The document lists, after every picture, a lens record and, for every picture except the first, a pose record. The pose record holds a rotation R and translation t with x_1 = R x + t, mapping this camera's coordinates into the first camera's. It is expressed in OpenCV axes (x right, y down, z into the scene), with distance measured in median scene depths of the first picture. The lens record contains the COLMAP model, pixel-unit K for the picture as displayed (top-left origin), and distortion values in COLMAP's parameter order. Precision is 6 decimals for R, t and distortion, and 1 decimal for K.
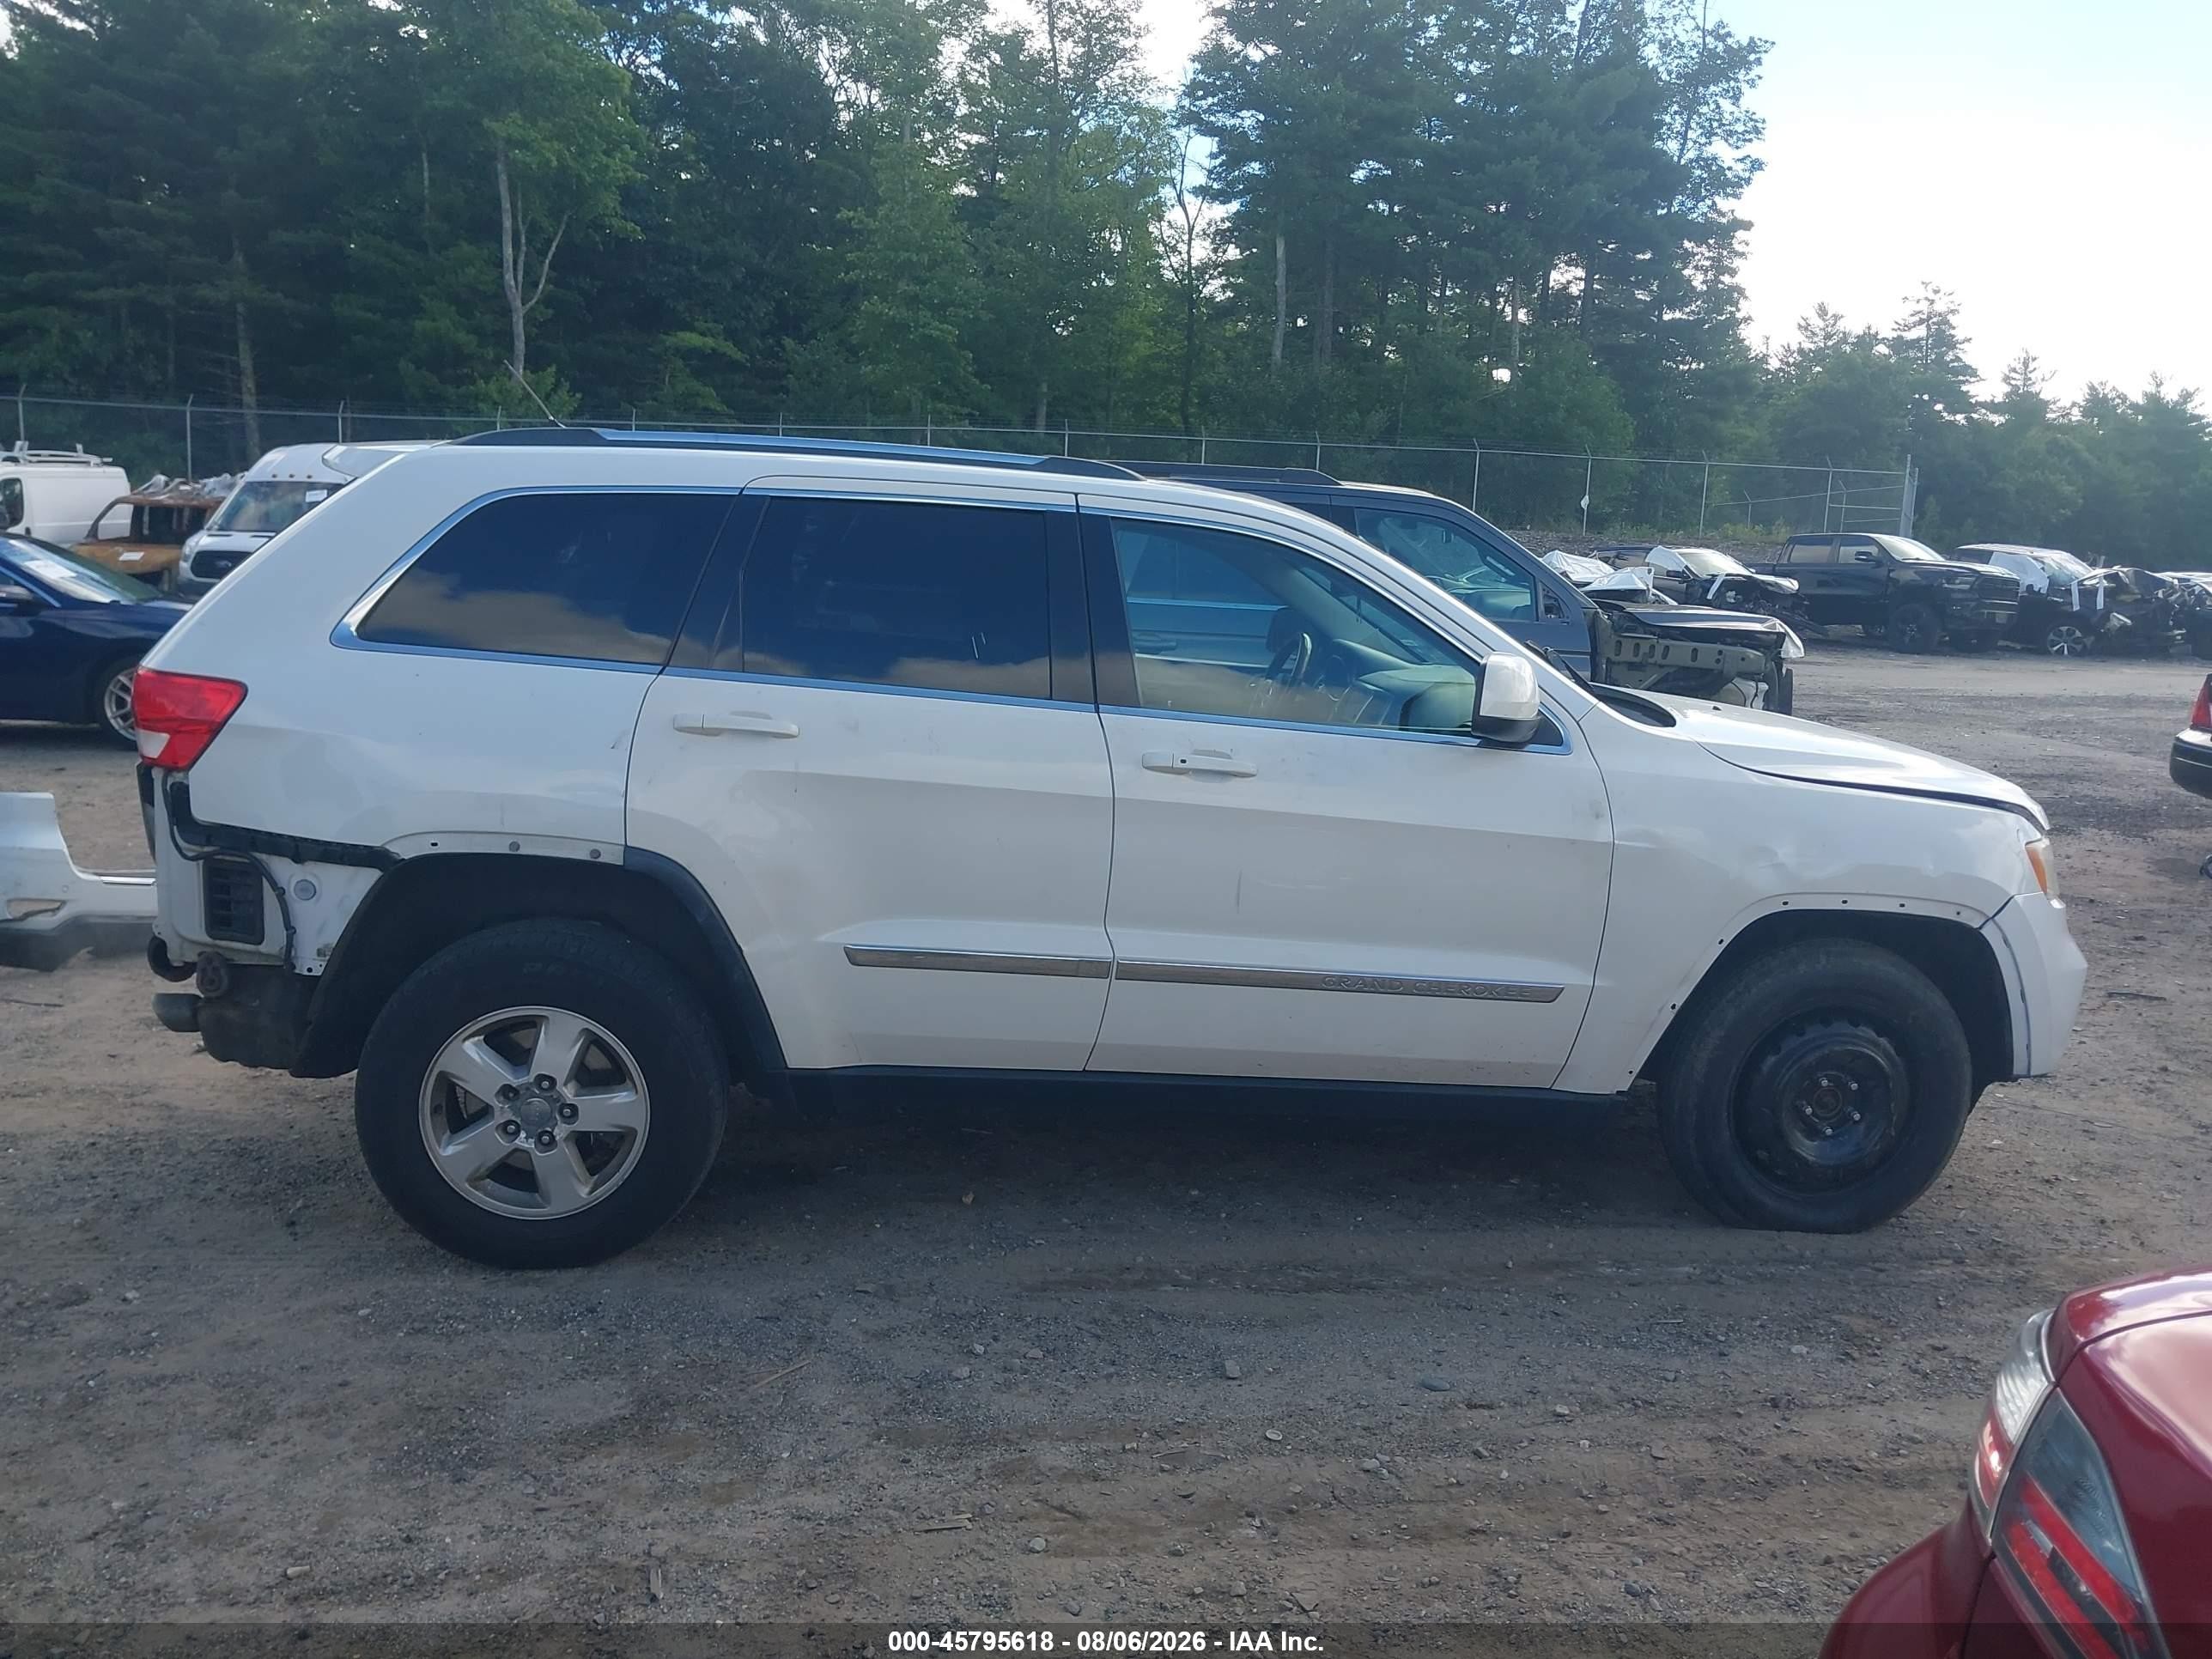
lens RADIAL K [[1754.0, 0, 1106.0], [0, 1754.0, 829.5], [0, 0, 1]] dist [-0.003686, 0.001884]
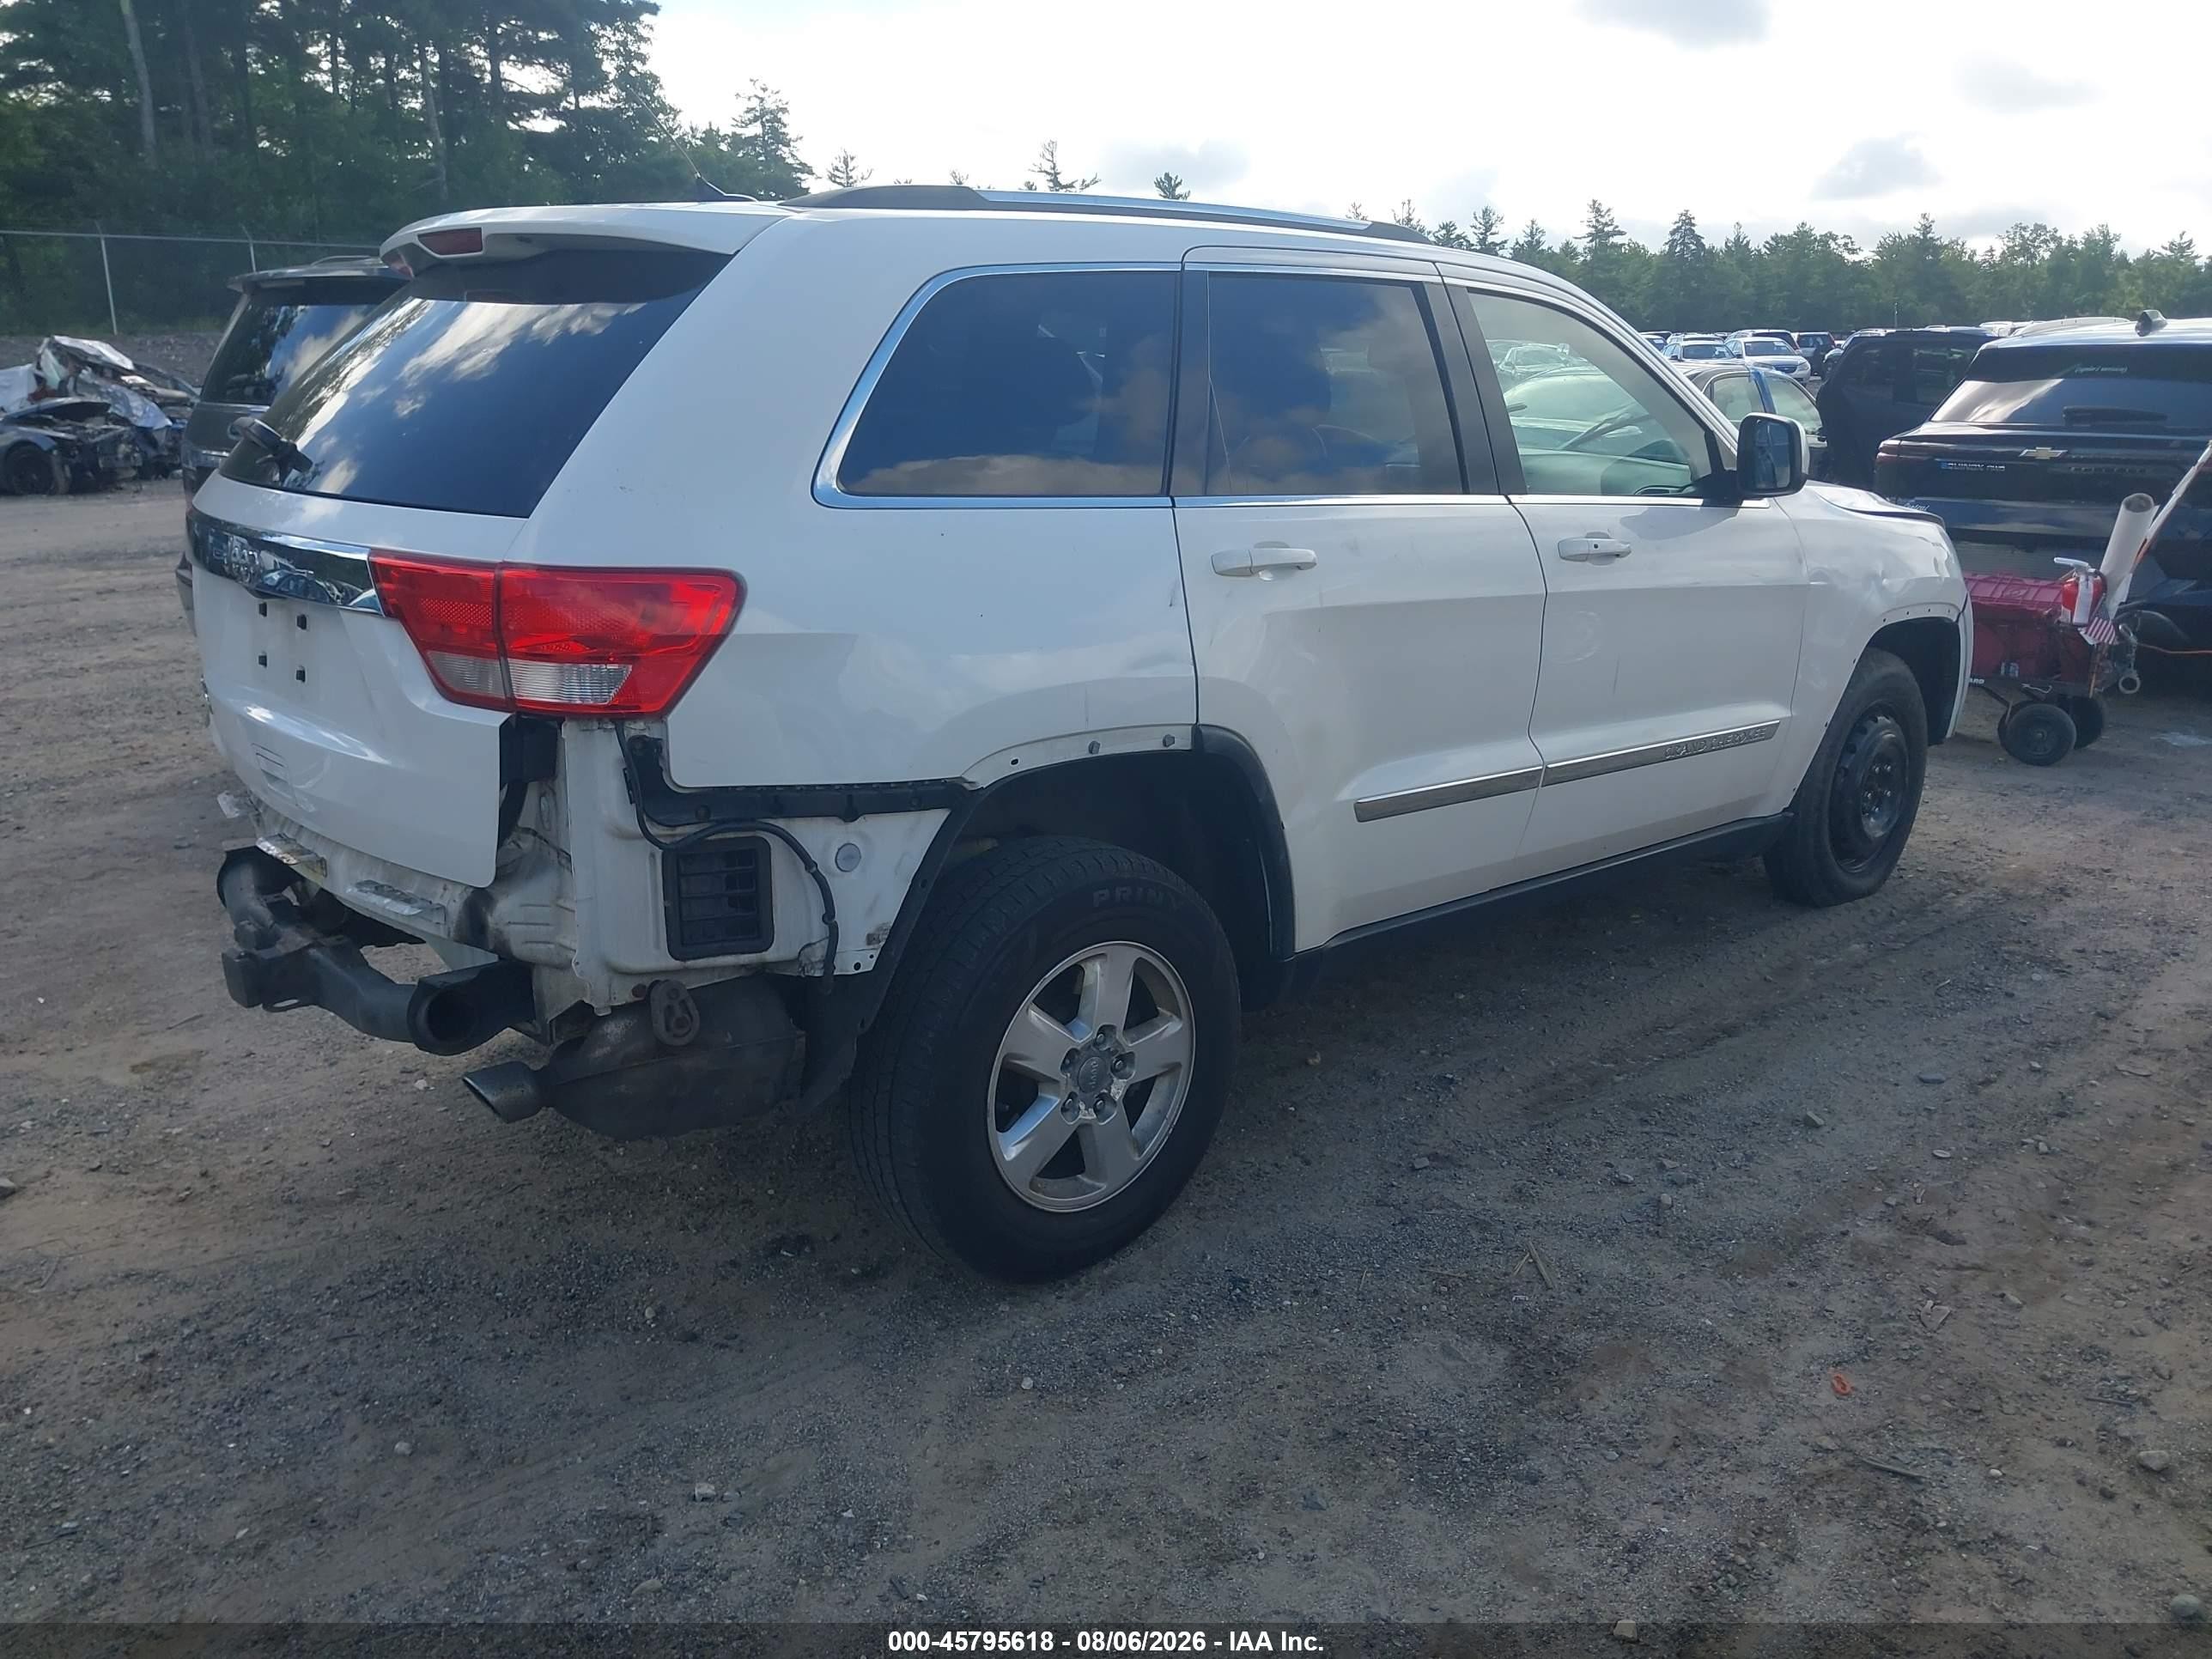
lens RADIAL K [[1704.2, 0, 1106.0], [0, 1704.2, 881.7], [0, 0, 1]] dist [0.001005, 0.005619]
pose [[0.818214, -0.206227, 0.536654, -0.631151], [0.127882, 0.975349, 0.179834, -0.056539], [-0.560511, -0.078514, 0.824417, 0.315452]]
